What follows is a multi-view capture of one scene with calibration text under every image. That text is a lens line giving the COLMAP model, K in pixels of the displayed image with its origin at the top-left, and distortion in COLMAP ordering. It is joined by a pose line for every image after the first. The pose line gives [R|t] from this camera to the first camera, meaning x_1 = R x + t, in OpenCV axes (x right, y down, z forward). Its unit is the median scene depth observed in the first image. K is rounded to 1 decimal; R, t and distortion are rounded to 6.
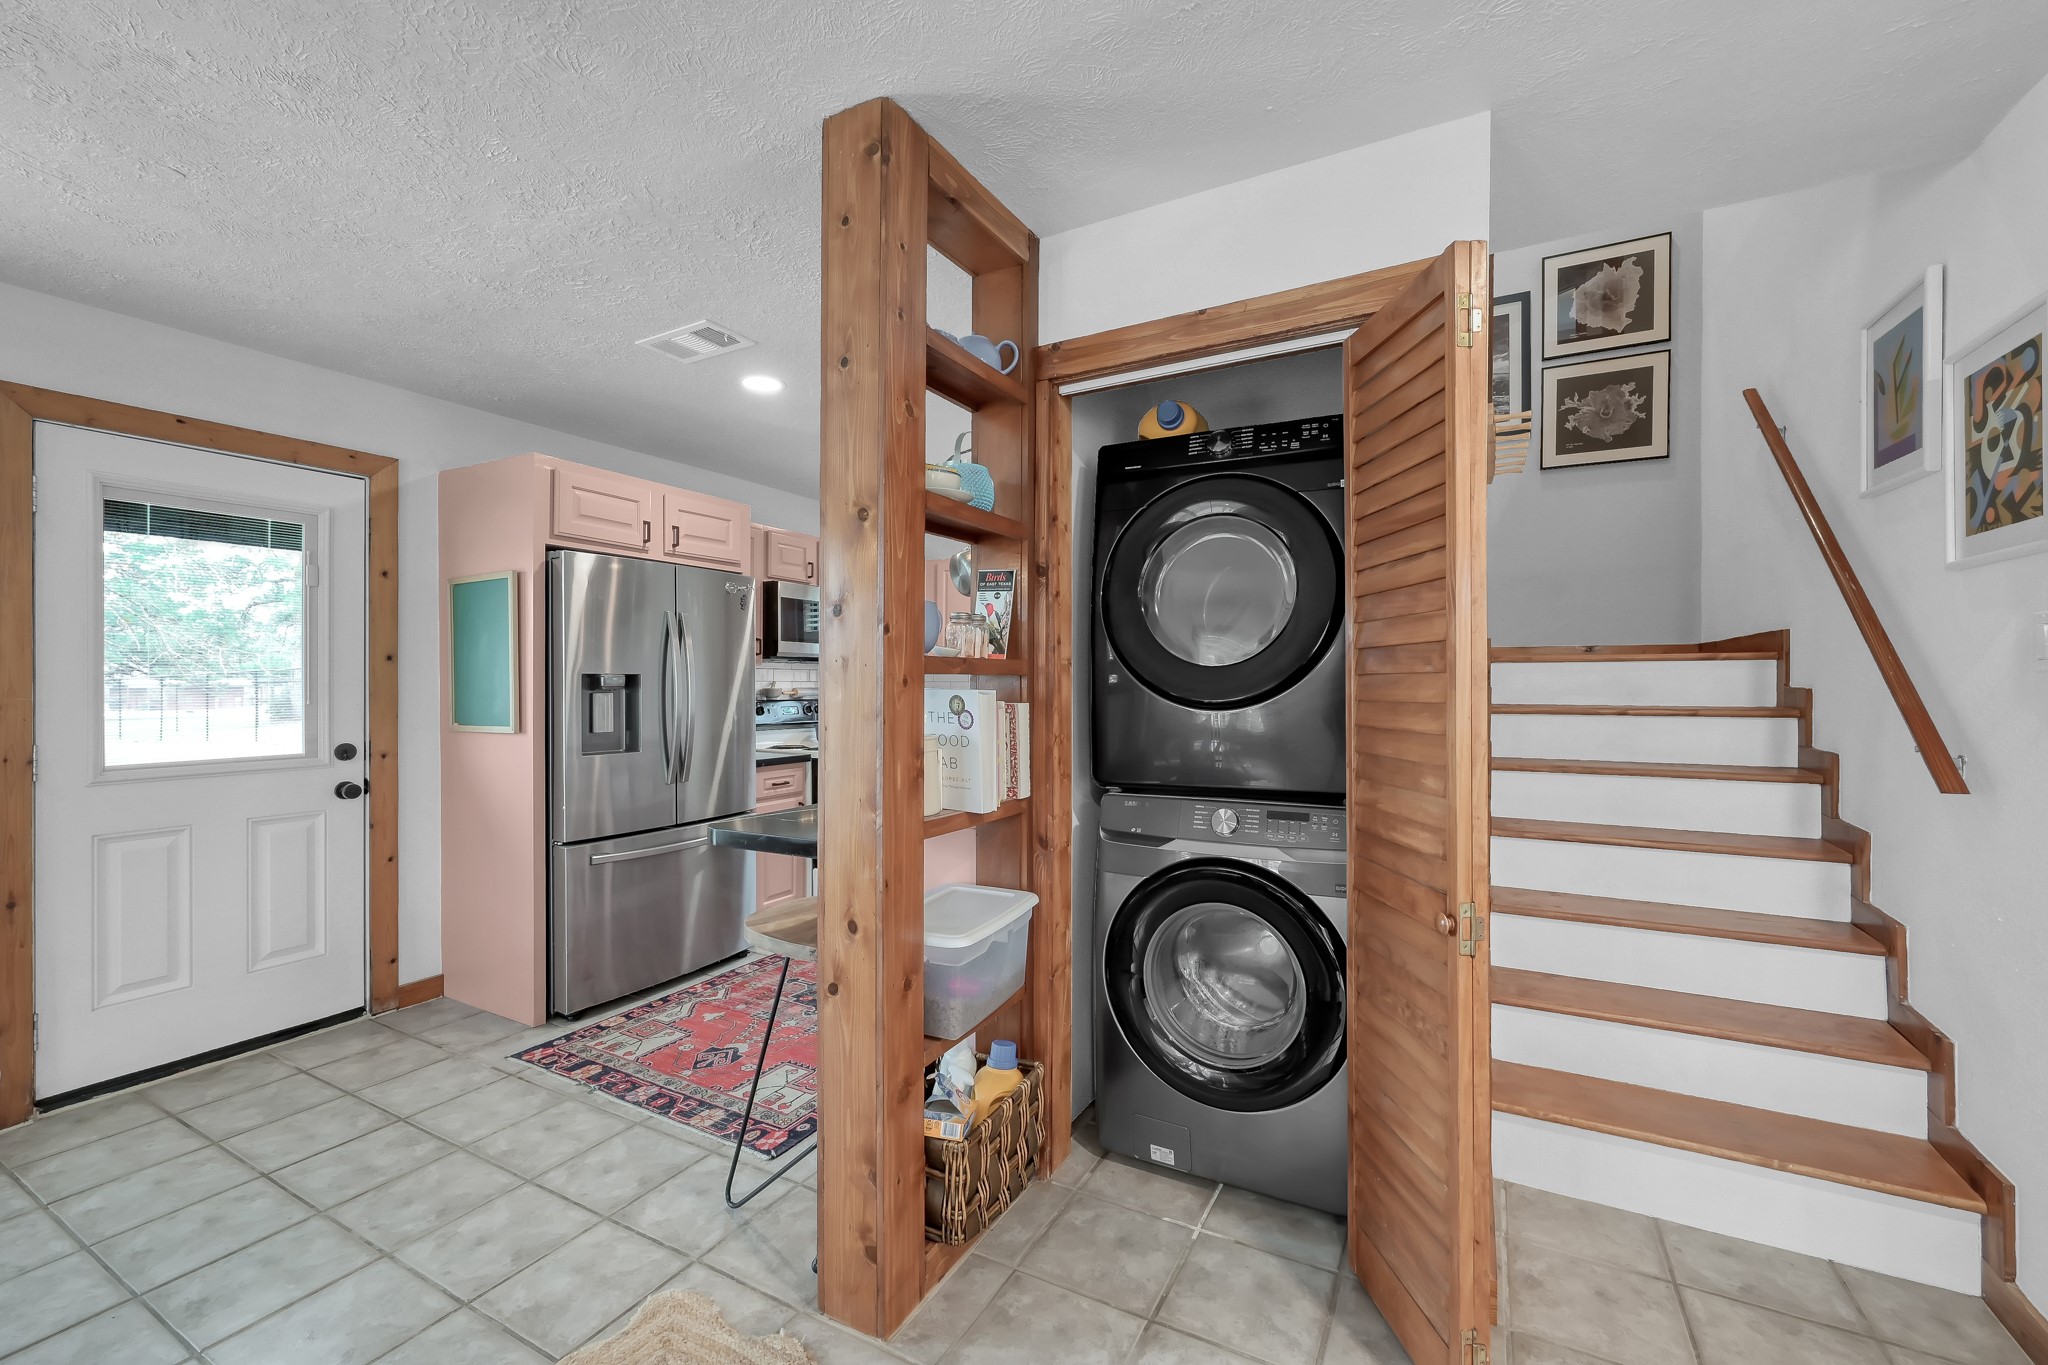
lens RADIAL K [[788.1, 0, 1095.2], [0, 788.1, 684.3], [0, 0, 1]] dist [-0.000086, 0.000159]
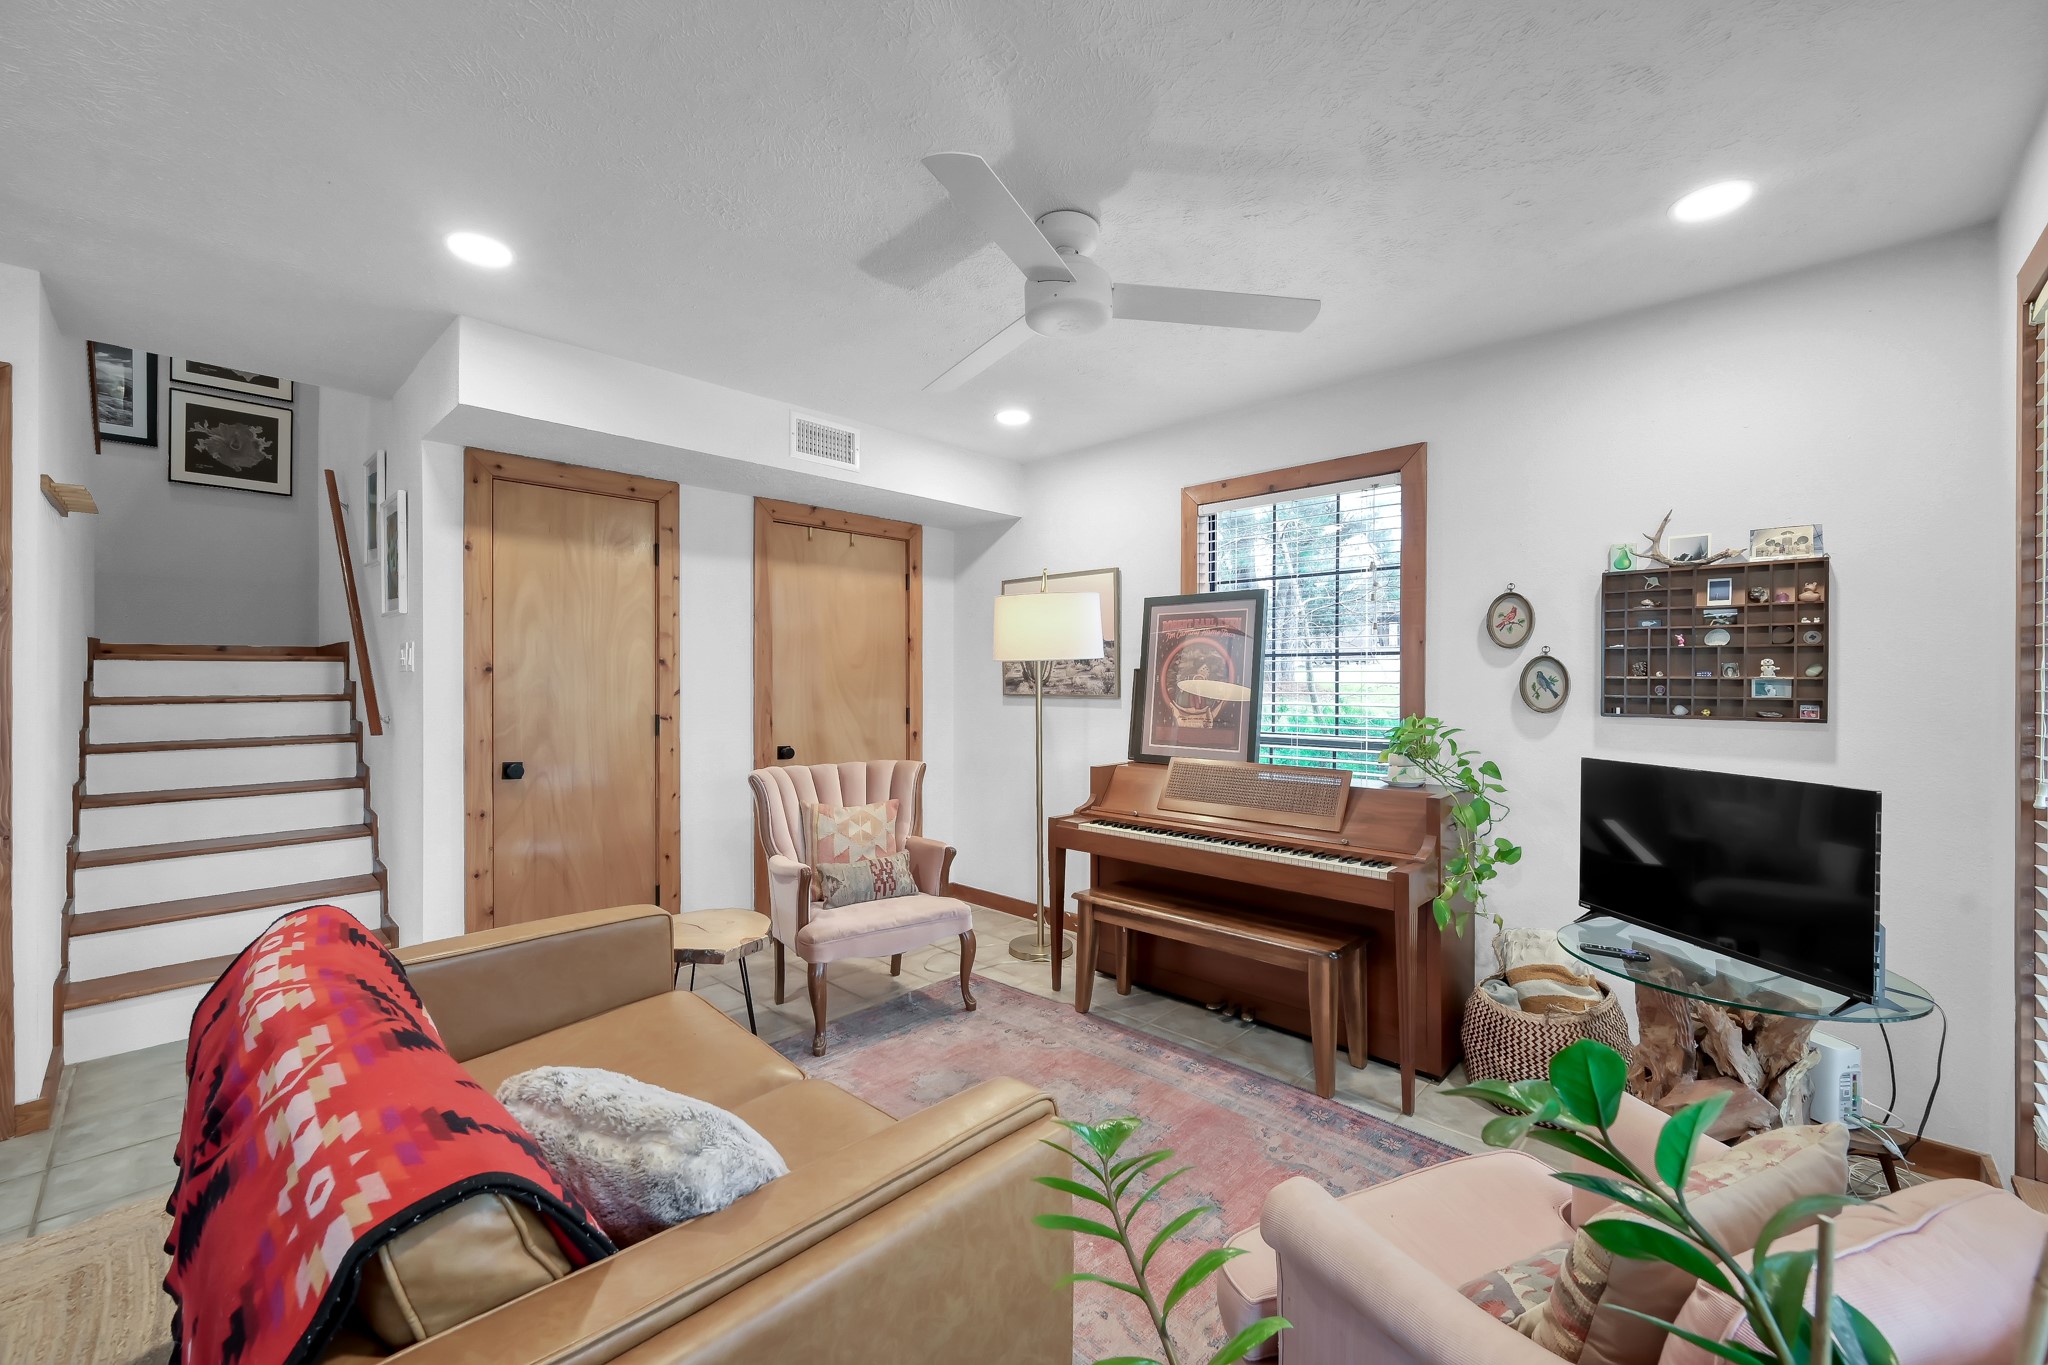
lens RADIAL K [[809.1, 0, 925.6], [0, 809.1, 677.8], [0, 0, 1]] dist [-0.000297, 0.000157]
pose [[0.358324, -0.001236, 0.933597, -0.155740], [0.003854, 0.999993, -0.000155, 0.002664], [-0.933589, 0.003654, 0.358326, -0.577236]]
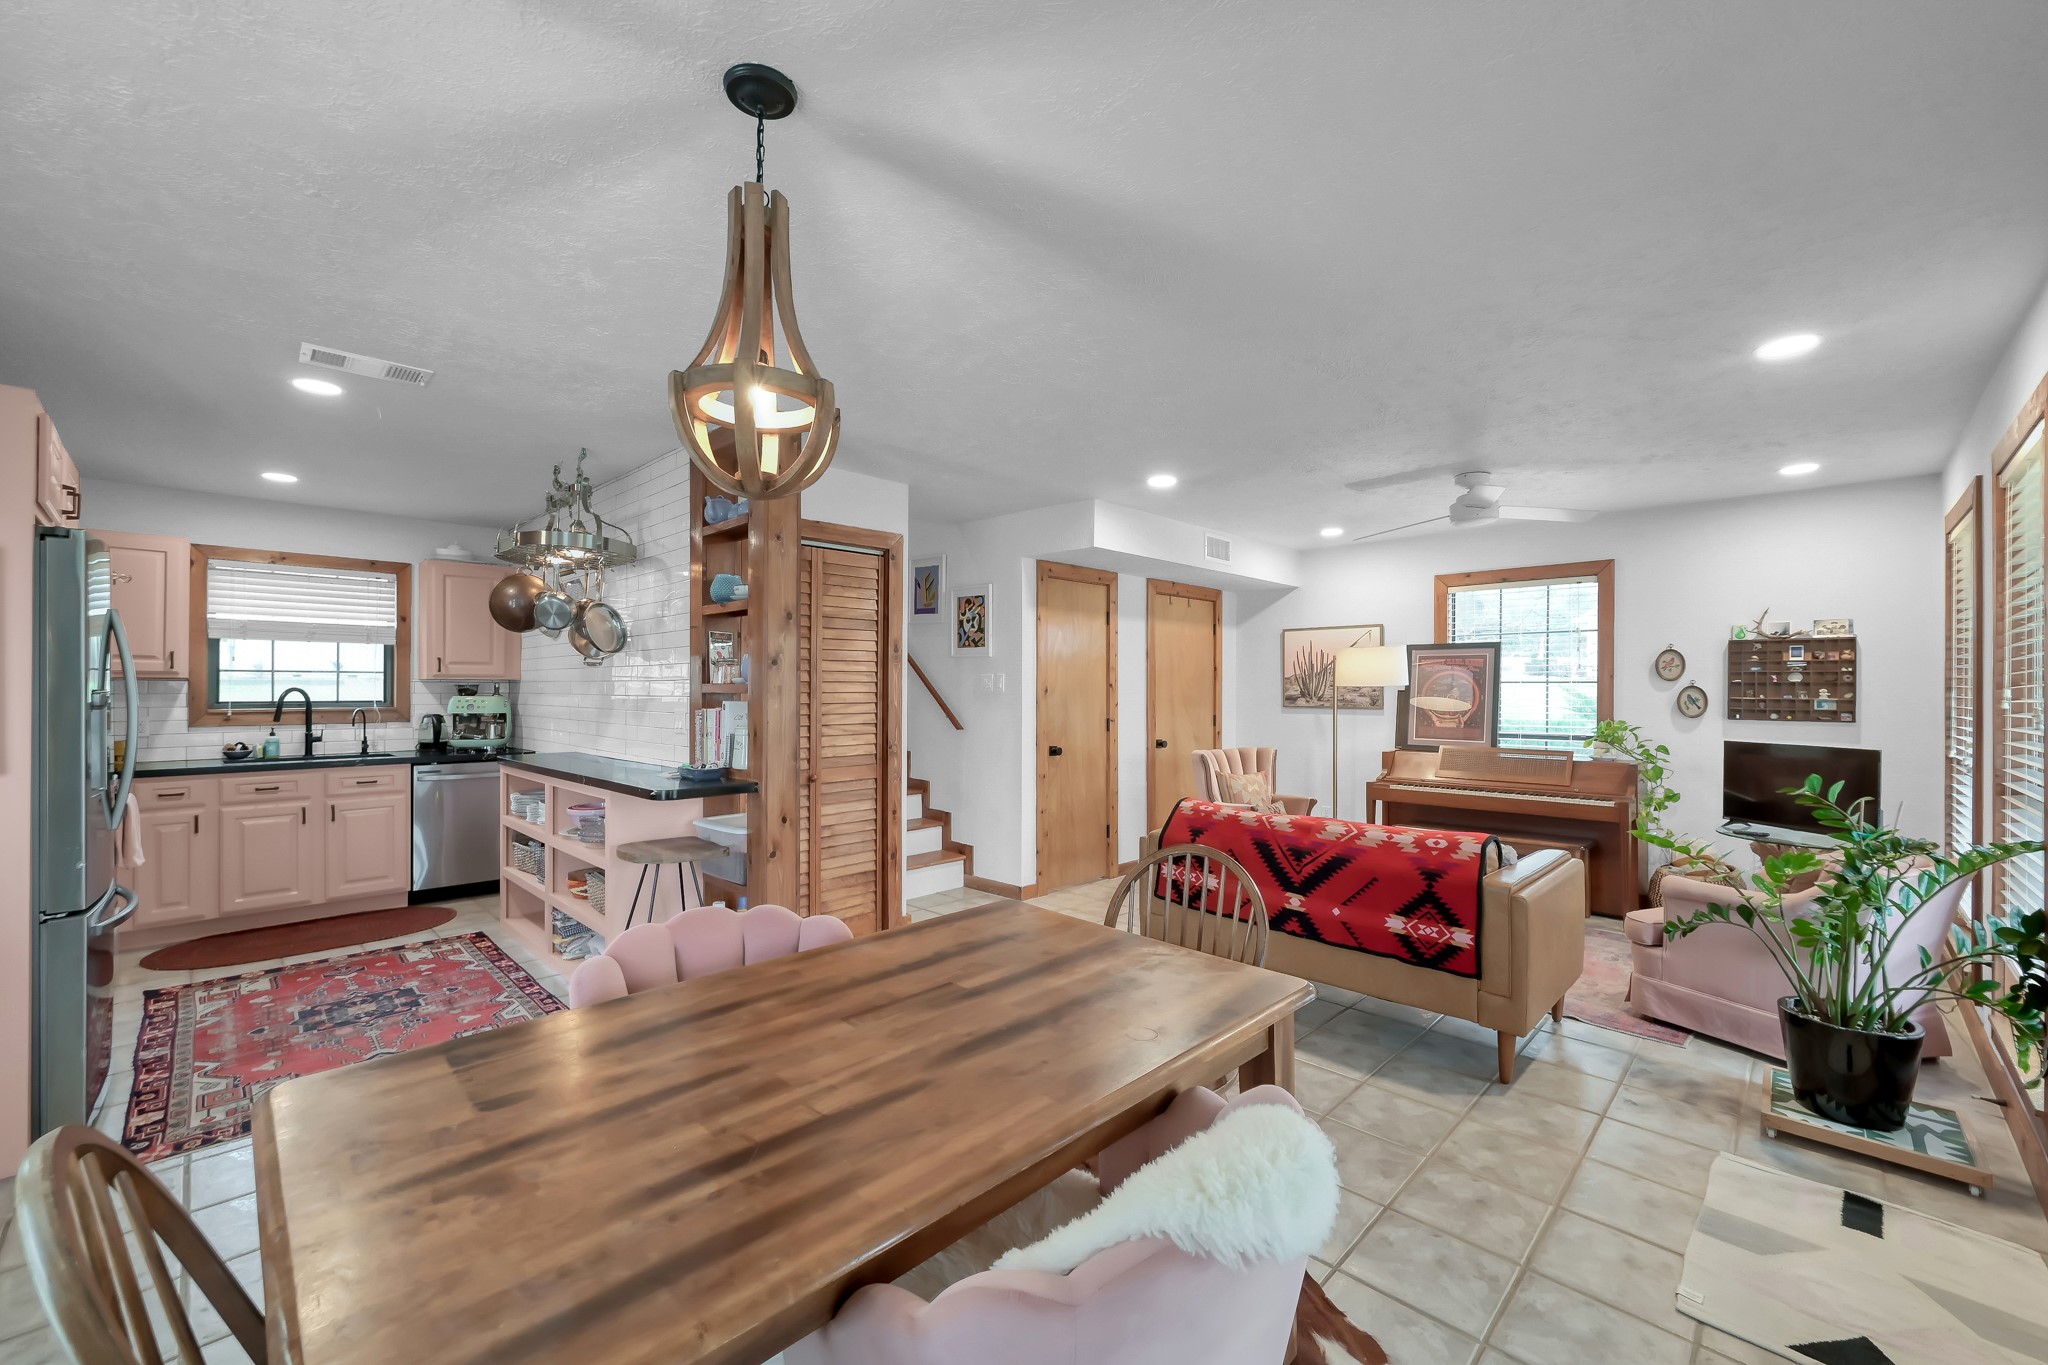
lens RADIAL K [[796.8, 0, 948.5], [0, 796.8, 687.5], [0, 0, 1]] dist [0.009535, 0.000032]
pose [[0.367333, 0.002364, 0.930087, -1.155667], [0.000946, 0.999995, -0.002915, -0.013399], [-0.930089, 0.001950, 0.367329, -0.078751]]
